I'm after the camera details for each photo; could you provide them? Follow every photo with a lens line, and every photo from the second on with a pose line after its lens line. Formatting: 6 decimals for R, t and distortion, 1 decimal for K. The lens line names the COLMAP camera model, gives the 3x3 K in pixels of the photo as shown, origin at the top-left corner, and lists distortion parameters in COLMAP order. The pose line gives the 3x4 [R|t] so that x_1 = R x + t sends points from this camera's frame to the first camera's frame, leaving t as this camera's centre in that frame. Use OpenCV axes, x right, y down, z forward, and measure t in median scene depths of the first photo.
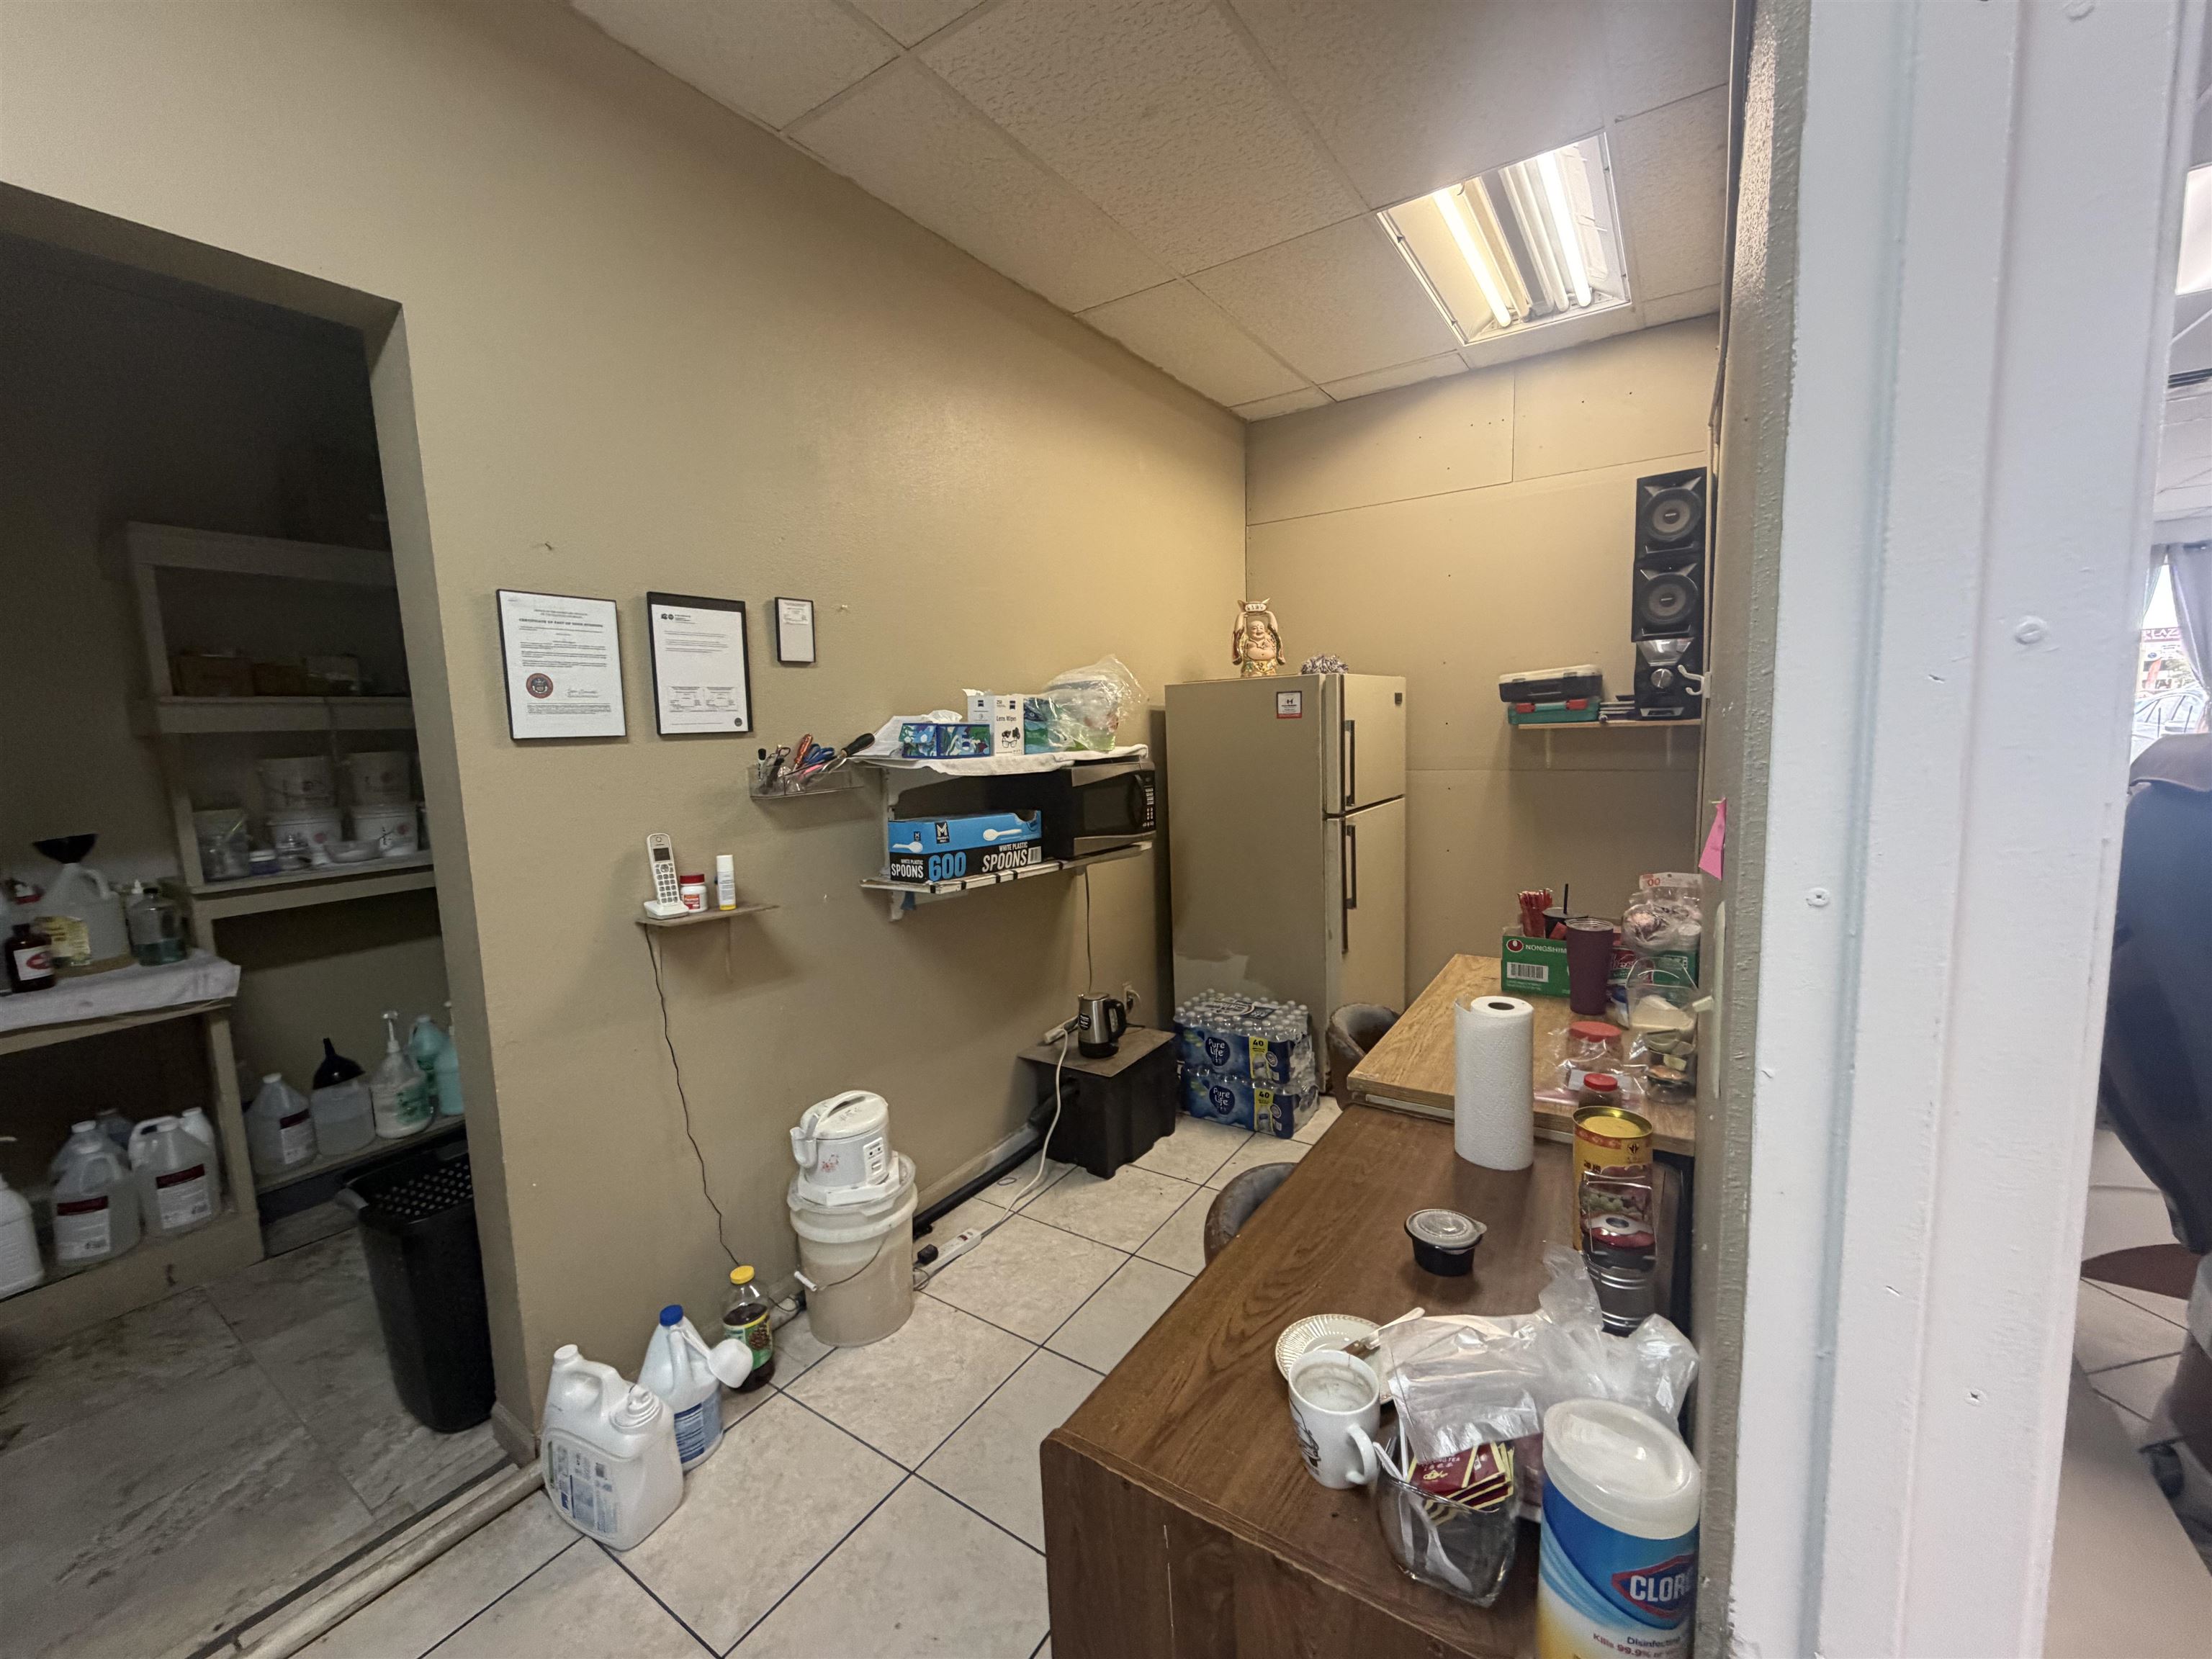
lens RADIAL K [[877.8, 0, 1110.0], [0, 877.8, 828.1], [0, 0, 1]] dist [-0.001478, 0.000299]
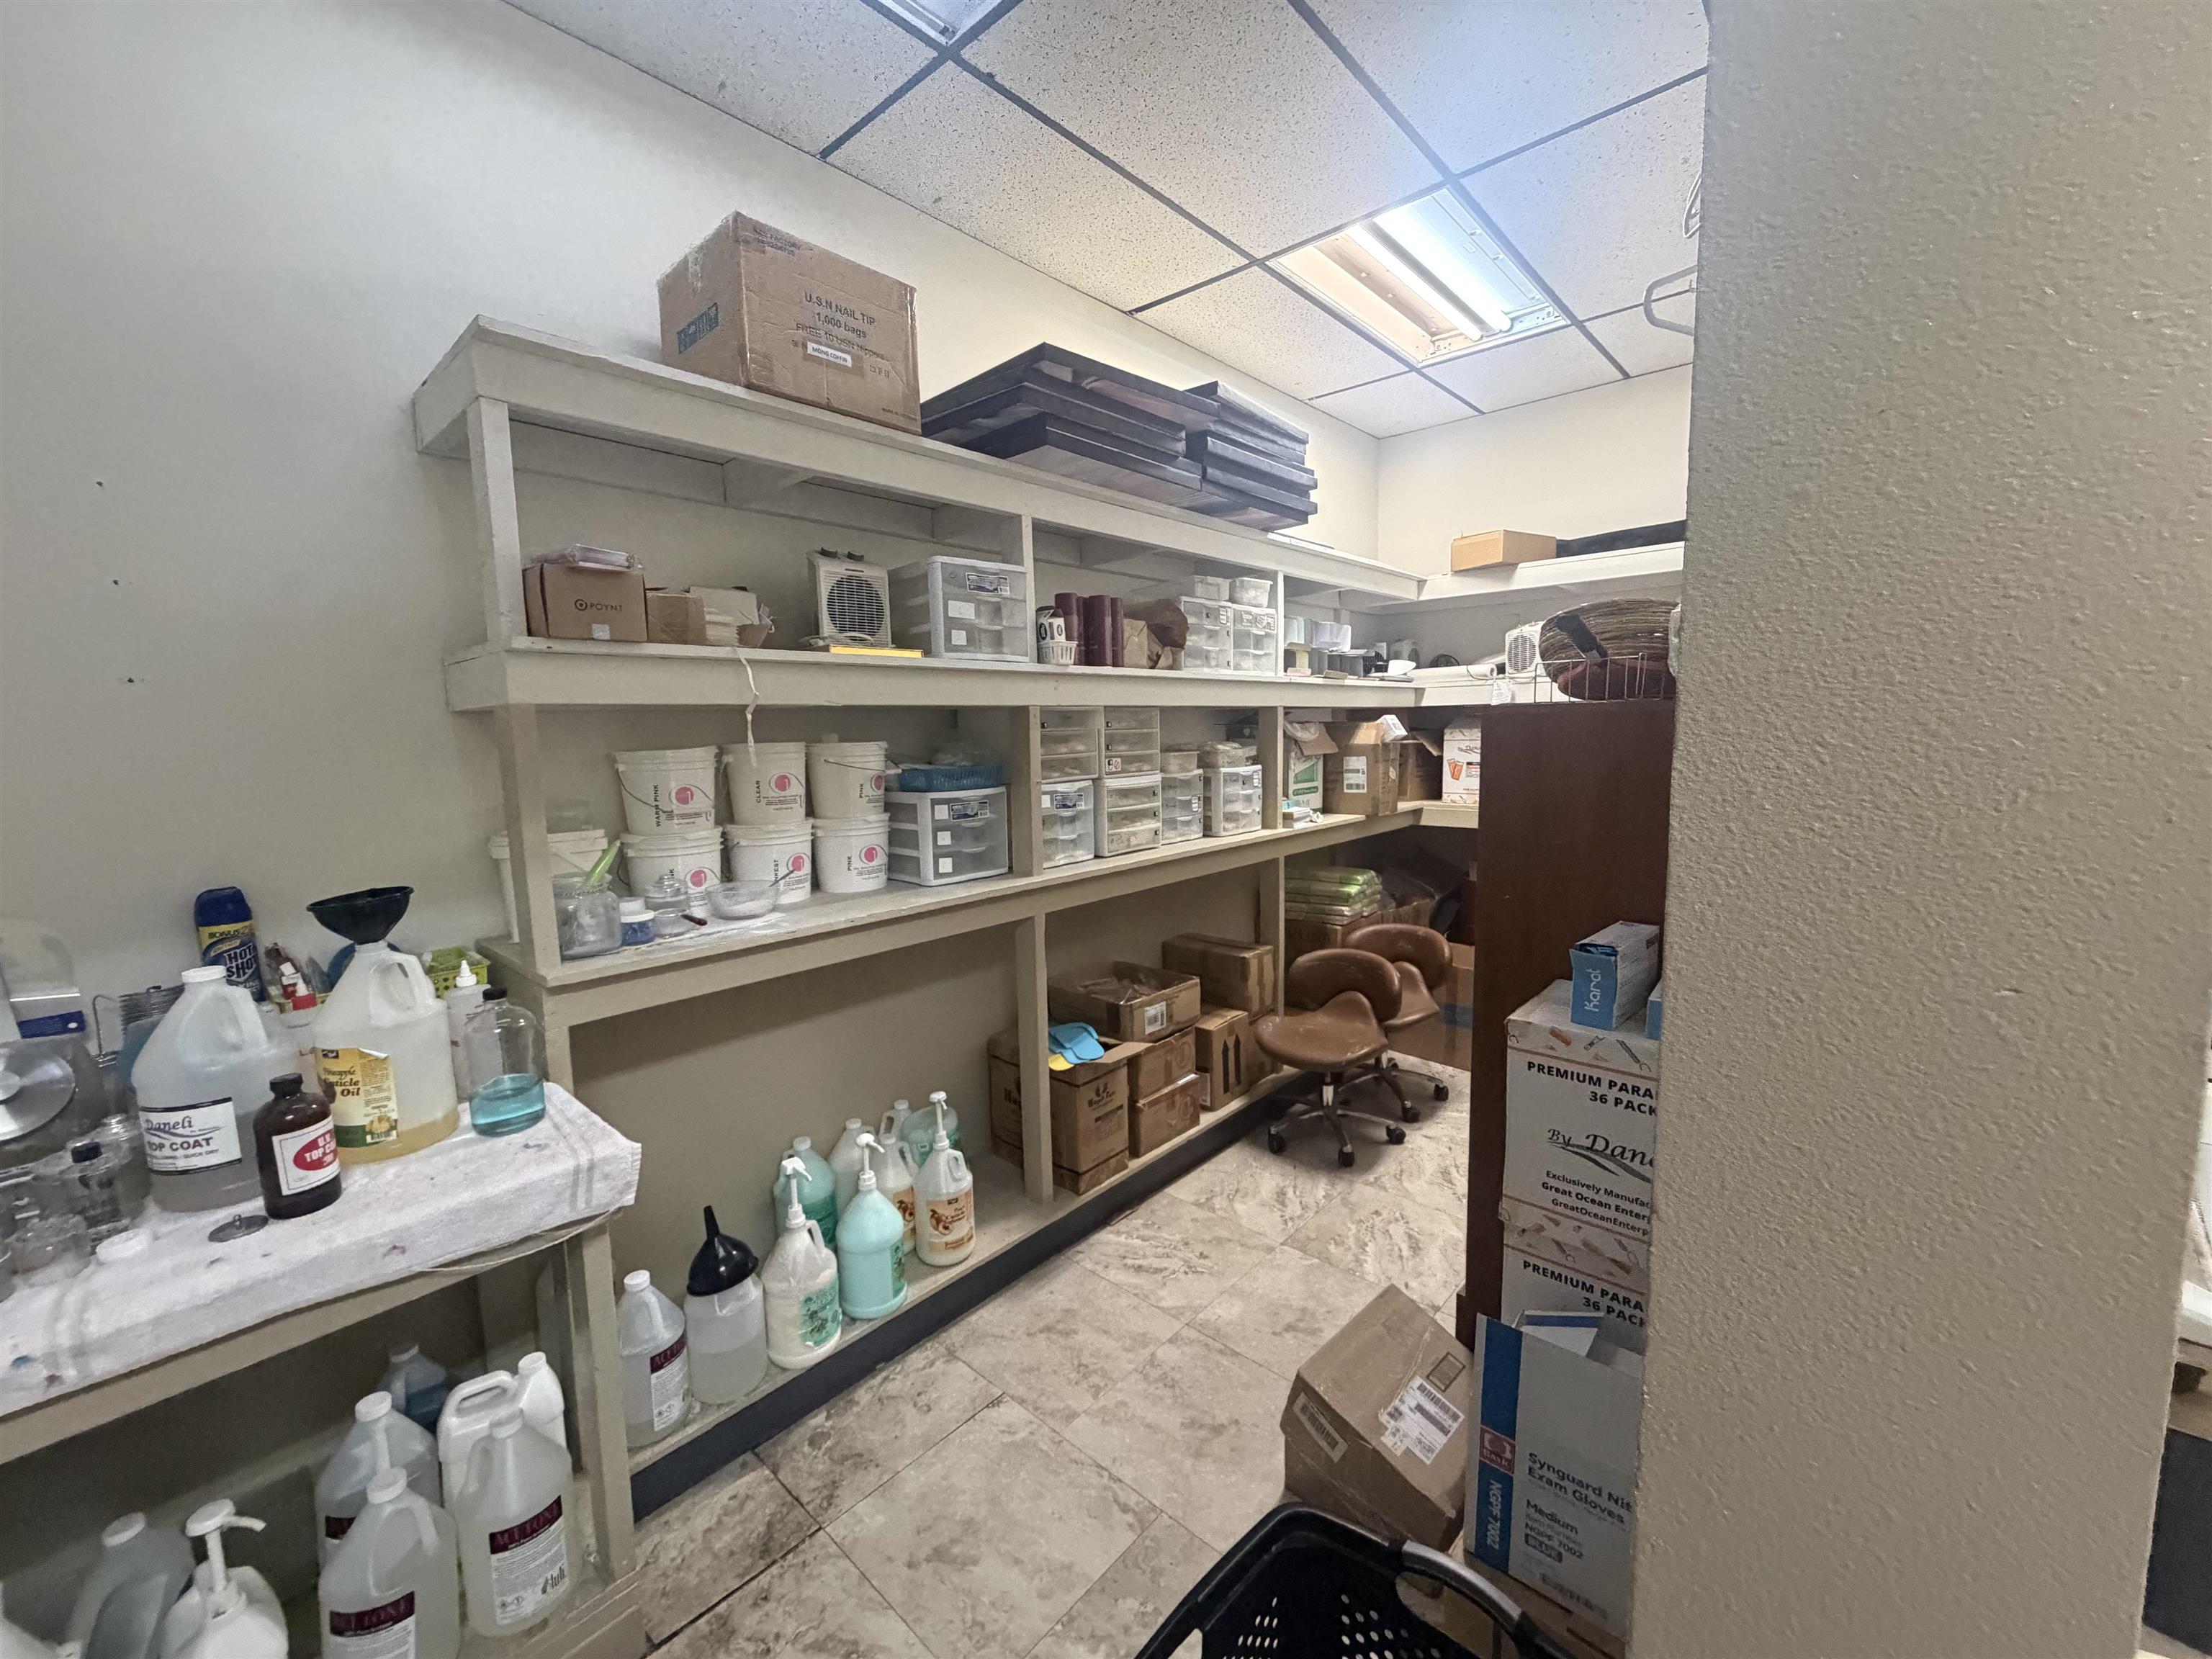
lens RADIAL K [[877.8, 0, 1104.3], [0, 877.8, 821.4], [0, 0, 1]] dist [-0.001478, 0.000299]
pose [[0.987899, 0.020546, -0.153732, -0.594185], [-0.022081, 0.999722, -0.008279, -0.035223], [0.153519, 0.011573, 0.988078, 0.483217]]
